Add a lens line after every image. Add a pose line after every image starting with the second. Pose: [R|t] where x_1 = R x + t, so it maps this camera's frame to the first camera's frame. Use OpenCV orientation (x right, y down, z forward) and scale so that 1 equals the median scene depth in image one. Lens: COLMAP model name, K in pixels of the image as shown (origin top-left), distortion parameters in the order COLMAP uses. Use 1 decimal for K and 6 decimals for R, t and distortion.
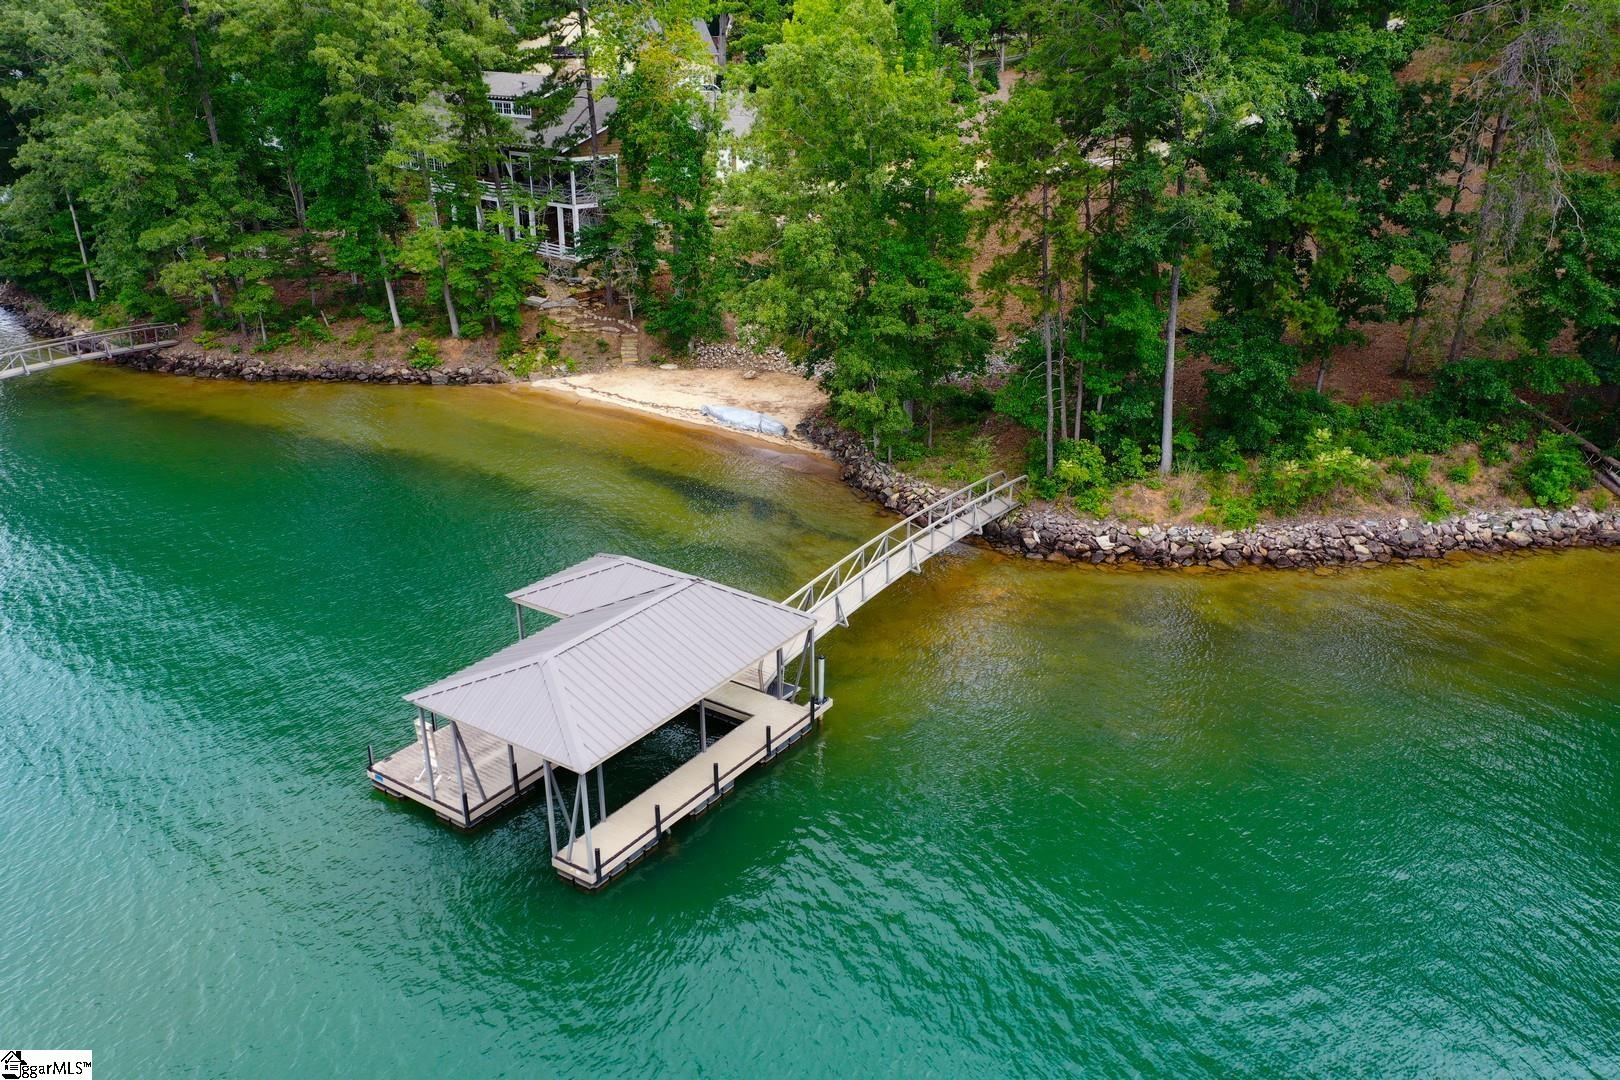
lens RADIAL K [[1288.1, 0, 805.5], [0, 1288.1, 537.7], [0, 0, 1]] dist [0.023893, 0.000635]
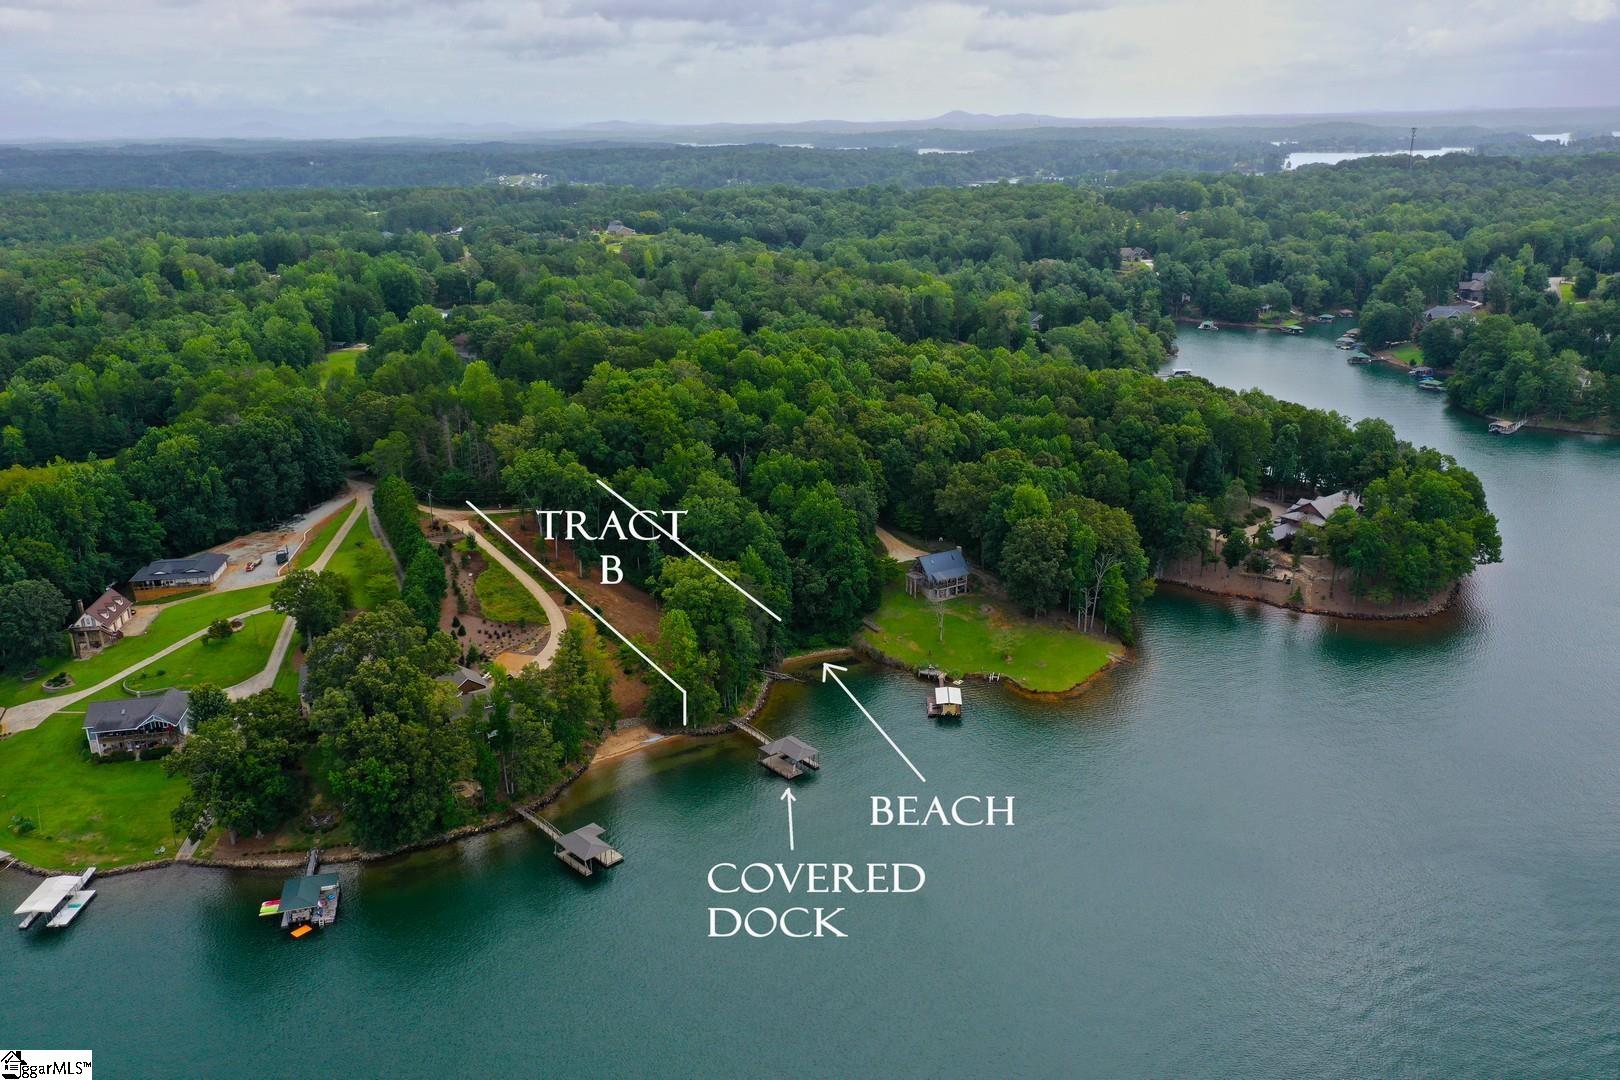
lens RADIAL K [[1288.1, 0, 805.5], [0, 1288.1, 537.7], [0, 0, 1]] dist [0.023893, 0.000635]
pose [[0.285633, -0.303450, 0.909028, -3.309162], [0.371277, 0.909507, 0.186948, -1.211978], [-0.883497, 0.284102, 0.372449, -1.120607]]
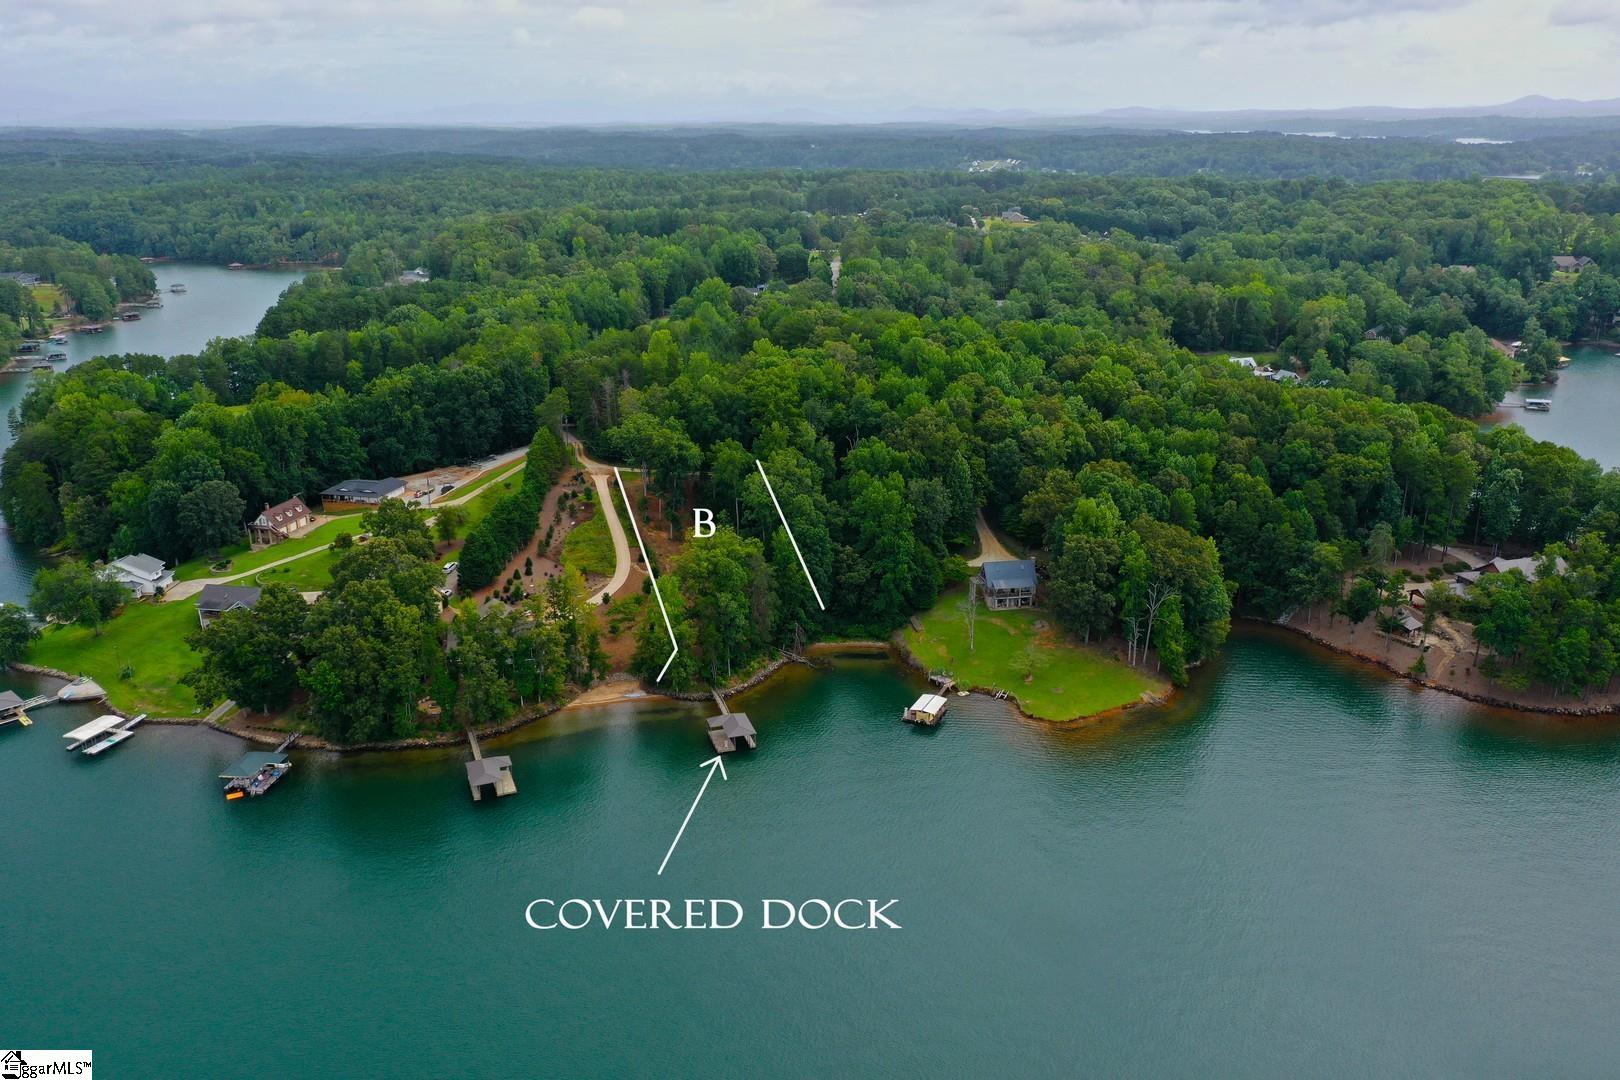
lens RADIAL K [[1288.1, 0, 805.5], [0, 1288.1, 537.7], [0, 0, 1]] dist [0.023893, 0.000635]
pose [[0.623799, -0.253436, 0.739355, -2.635275], [0.300109, 0.951121, 0.072822, -0.704127], [-0.721672, 0.176461, 0.669367, -2.322119]]
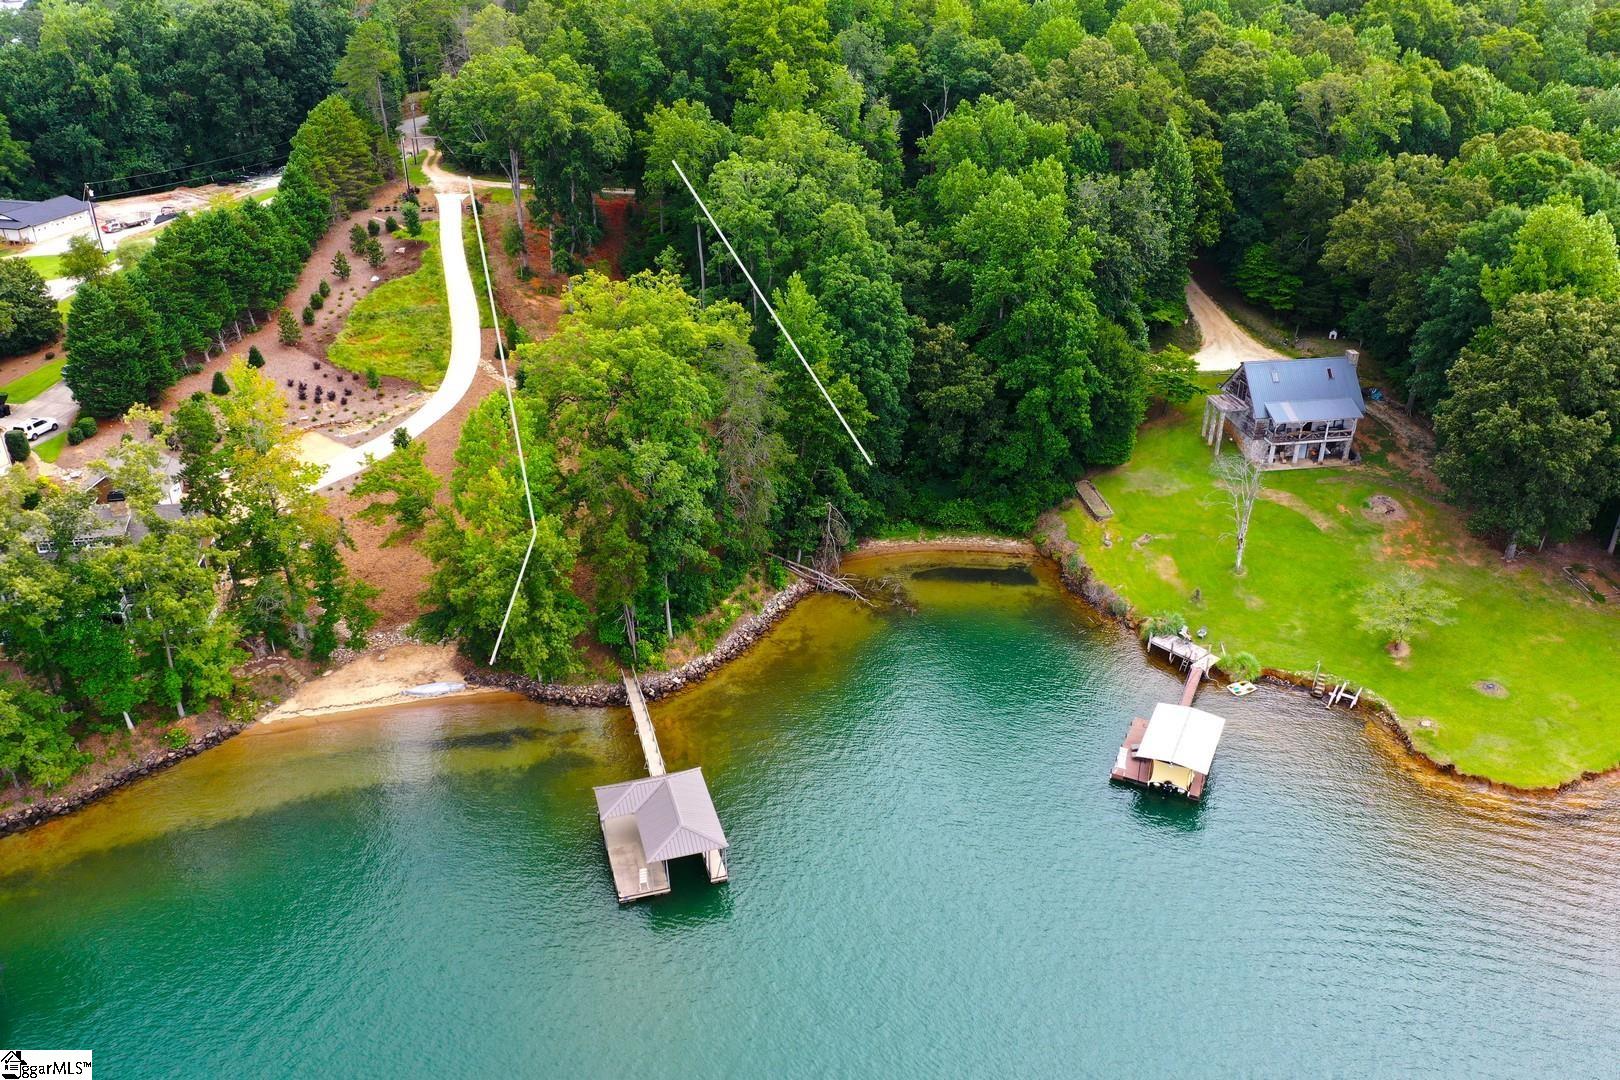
lens RADIAL K [[1288.1, 0, 805.5], [0, 1288.1, 537.7], [0, 0, 1]] dist [0.023893, 0.000635]
pose [[0.626300, -0.363293, 0.689758, -0.835594], [0.296245, 0.929316, 0.220477, -0.499150], [-0.721101, 0.066252, 0.689655, -0.594048]]
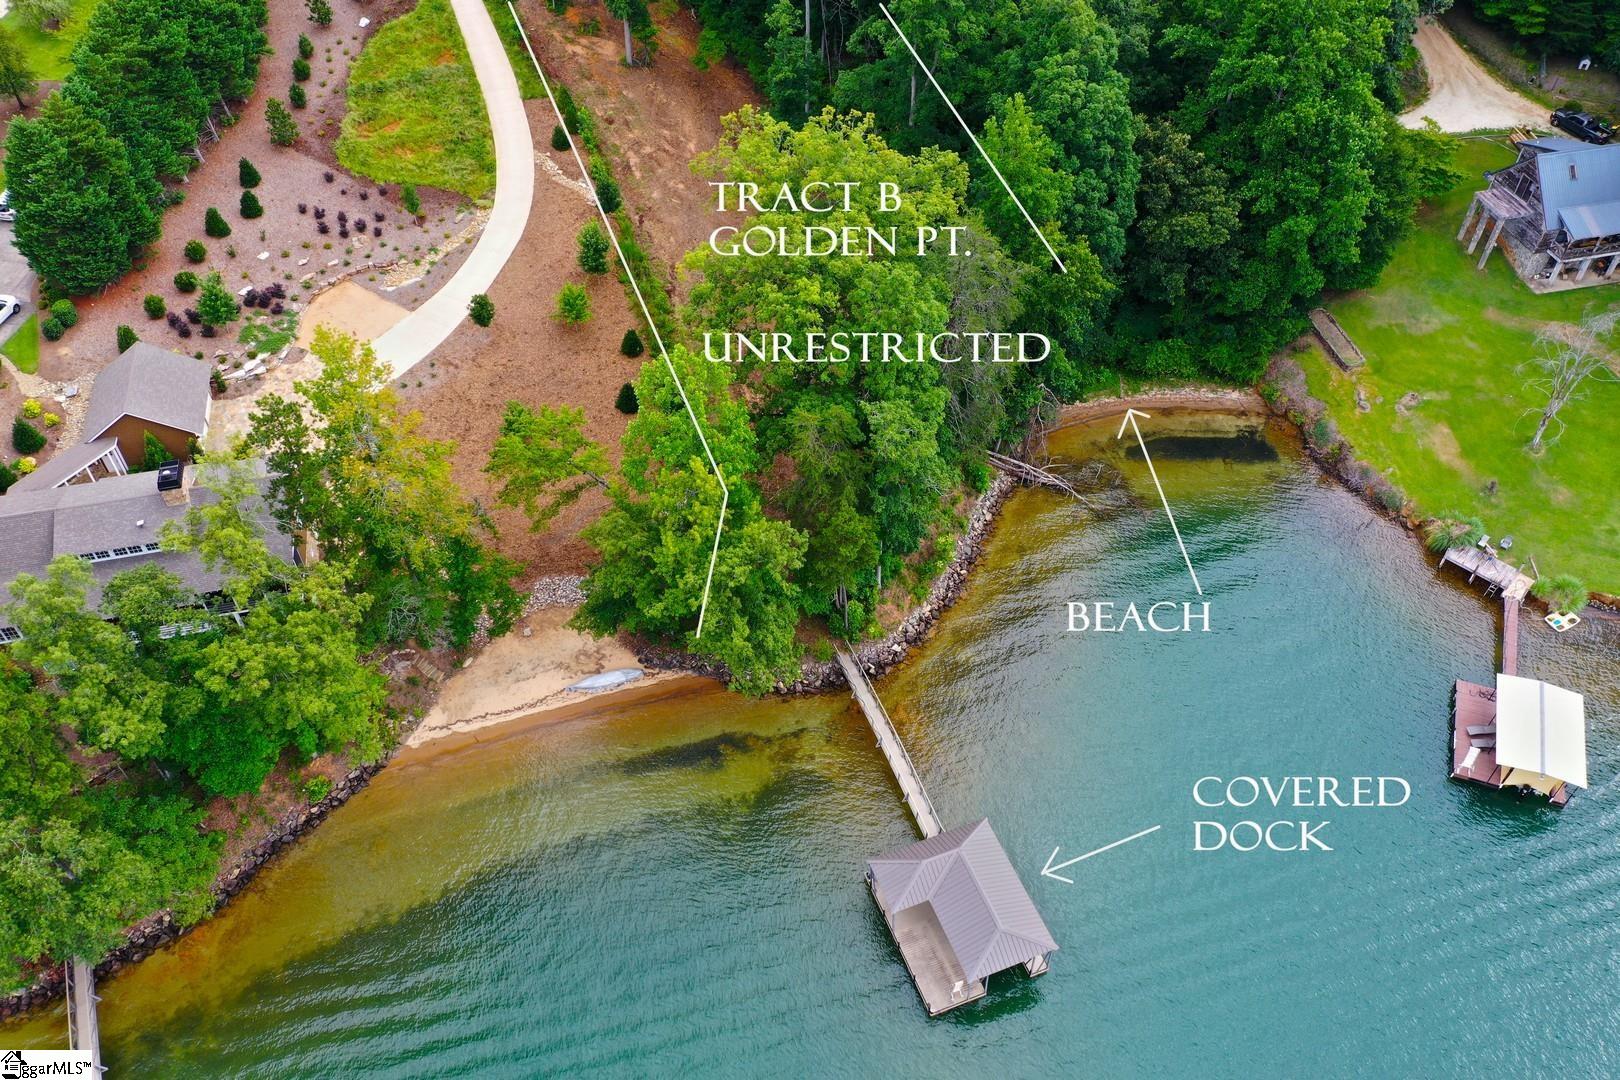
lens RADIAL K [[1288.1, 0, 805.5], [0, 1288.1, 537.7], [0, 0, 1]] dist [0.023893, 0.000635]
pose [[0.562828, -0.599153, 0.569421, -0.621556], [0.312364, 0.791982, 0.524588, -0.865777], [-0.765280, -0.117386, 0.632904, -0.084087]]
